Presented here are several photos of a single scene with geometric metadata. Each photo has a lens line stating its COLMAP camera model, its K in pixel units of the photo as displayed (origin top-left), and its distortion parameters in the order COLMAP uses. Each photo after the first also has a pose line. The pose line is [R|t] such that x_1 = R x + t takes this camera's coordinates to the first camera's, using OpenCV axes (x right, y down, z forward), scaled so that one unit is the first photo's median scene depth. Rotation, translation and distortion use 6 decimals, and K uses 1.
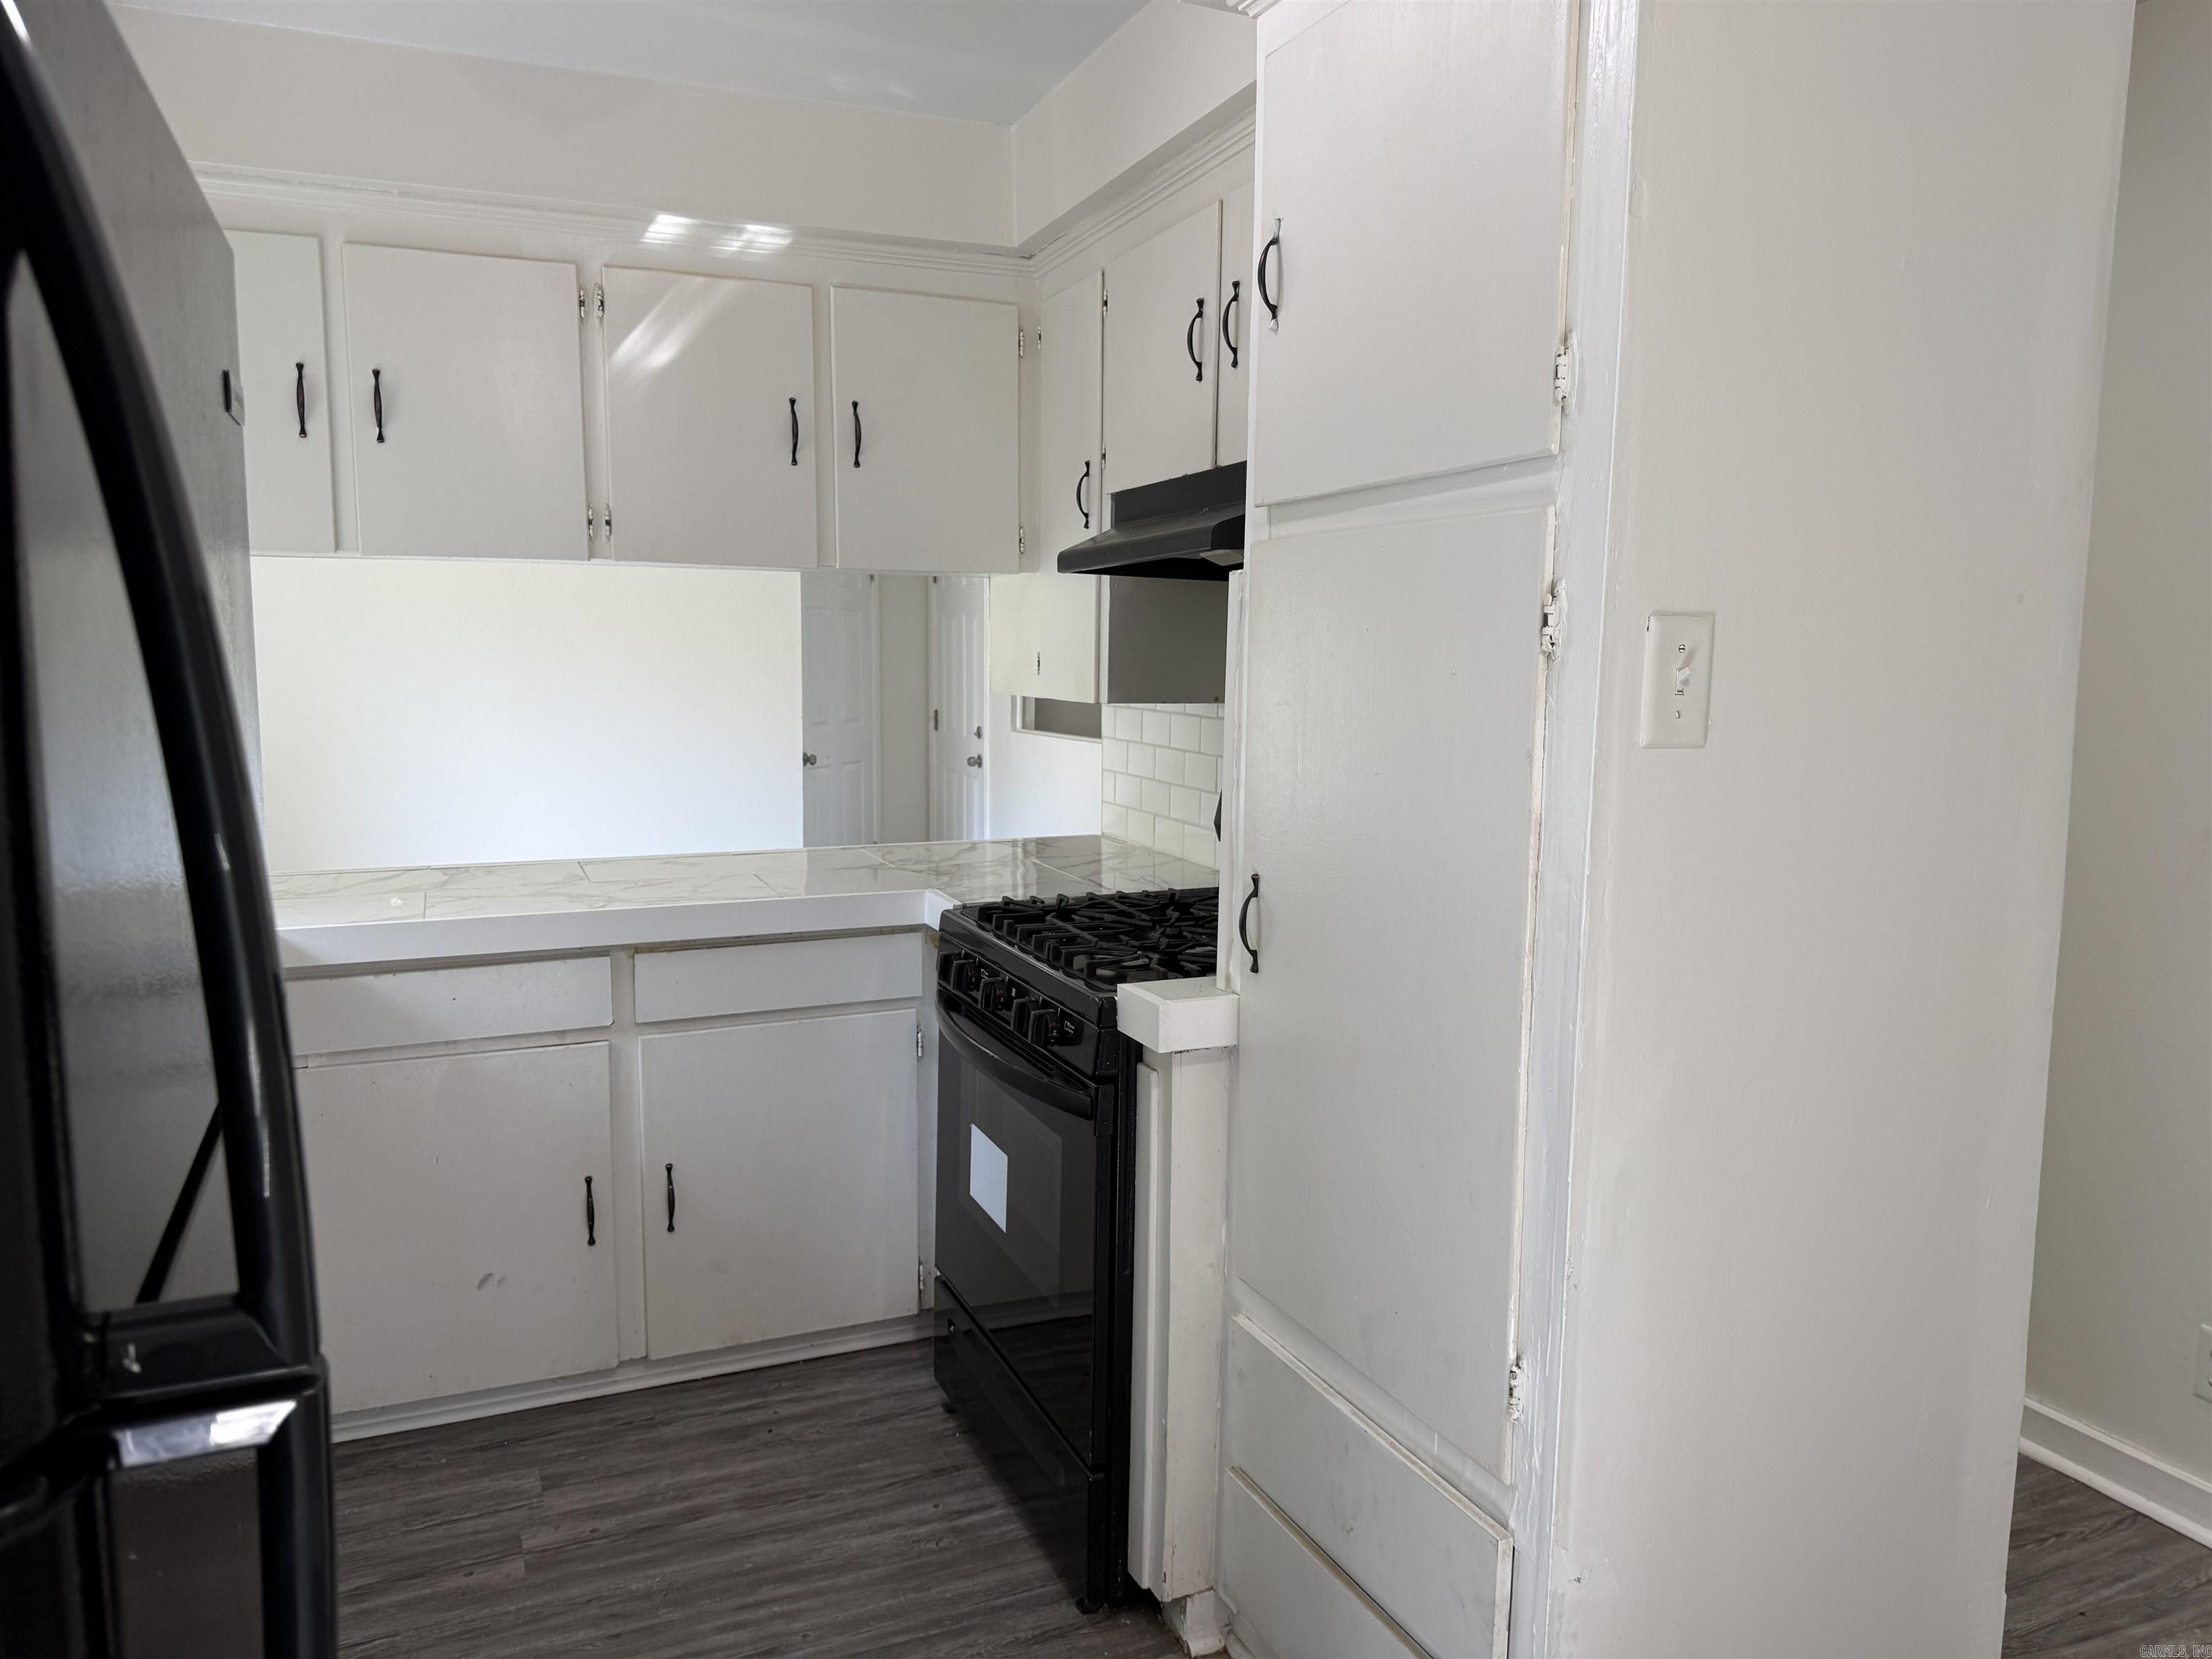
lens RADIAL K [[1568.0, 0, 1106.8], [0, 1568.0, 765.6], [0, 0, 1]] dist [0.000851, -0.002274]
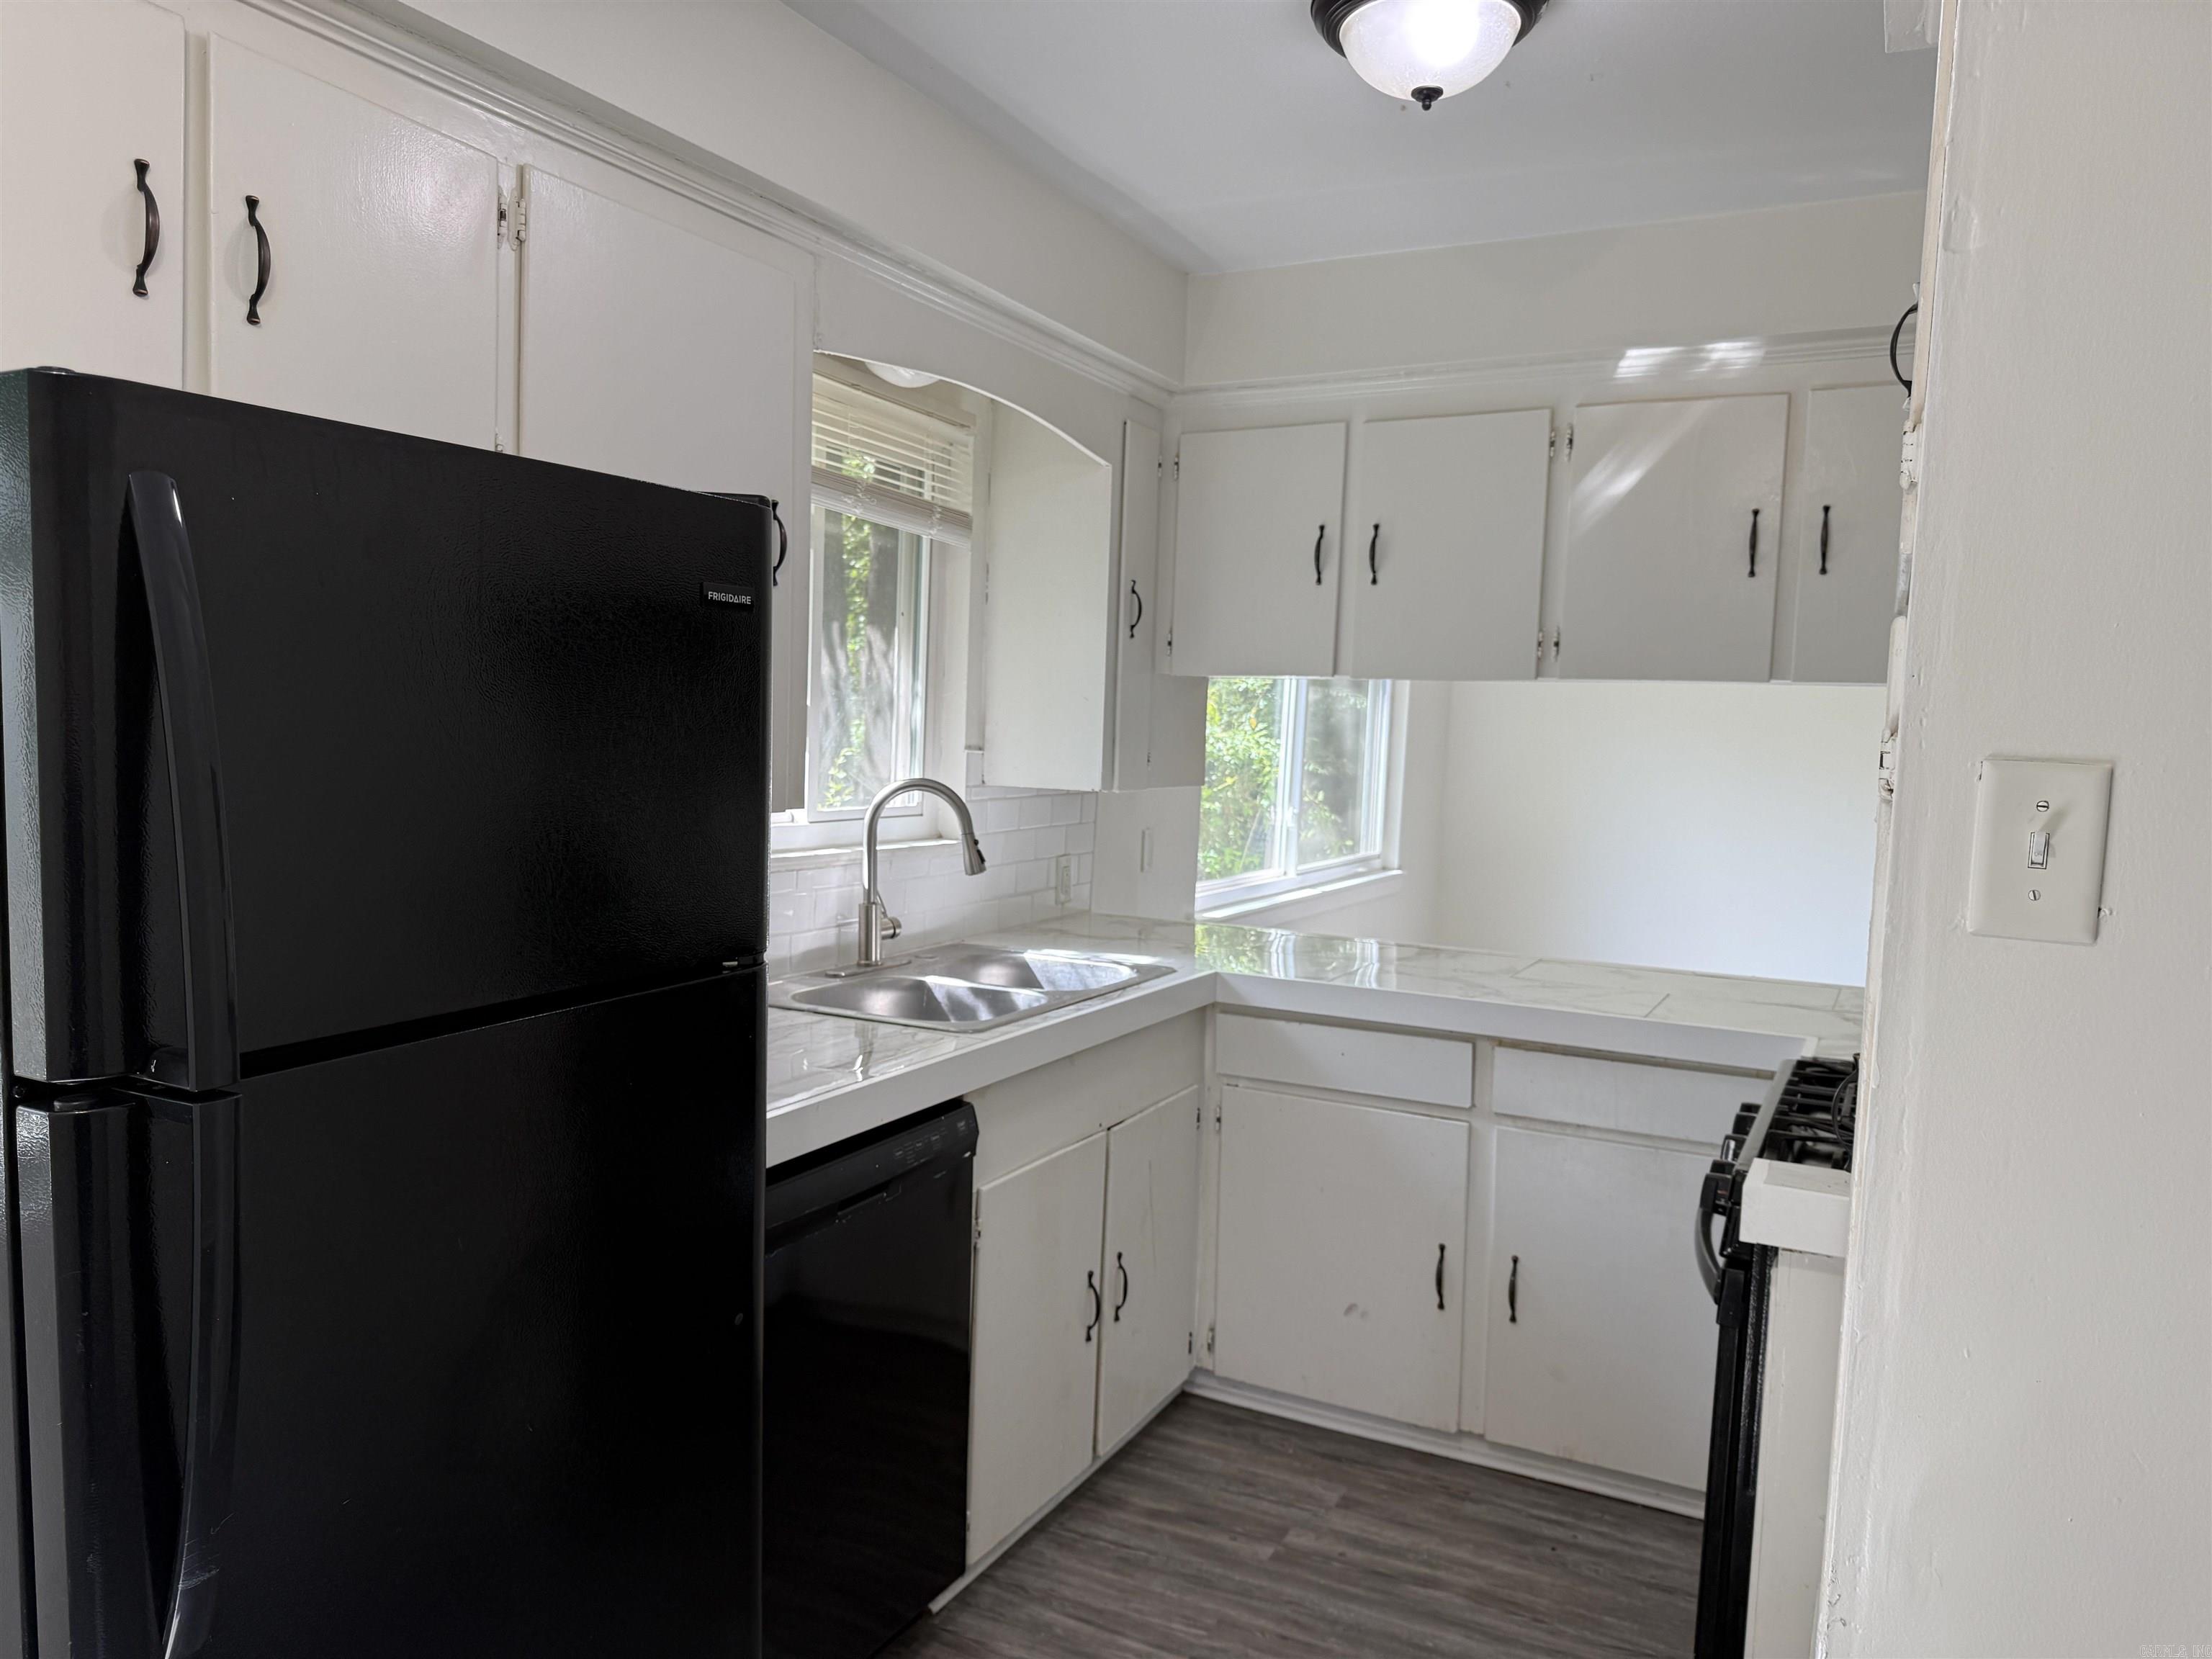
lens RADIAL K [[1568.9, 0, 1109.0], [0, 1568.9, 750.5], [0, 0, 1]] dist [0.022463, -0.011603]
pose [[0.639584, 0.025683, -0.768292, 0.375456], [-0.084104, 0.995780, -0.036727, -0.020454], [0.764106, 0.088106, 0.639045, 0.103417]]
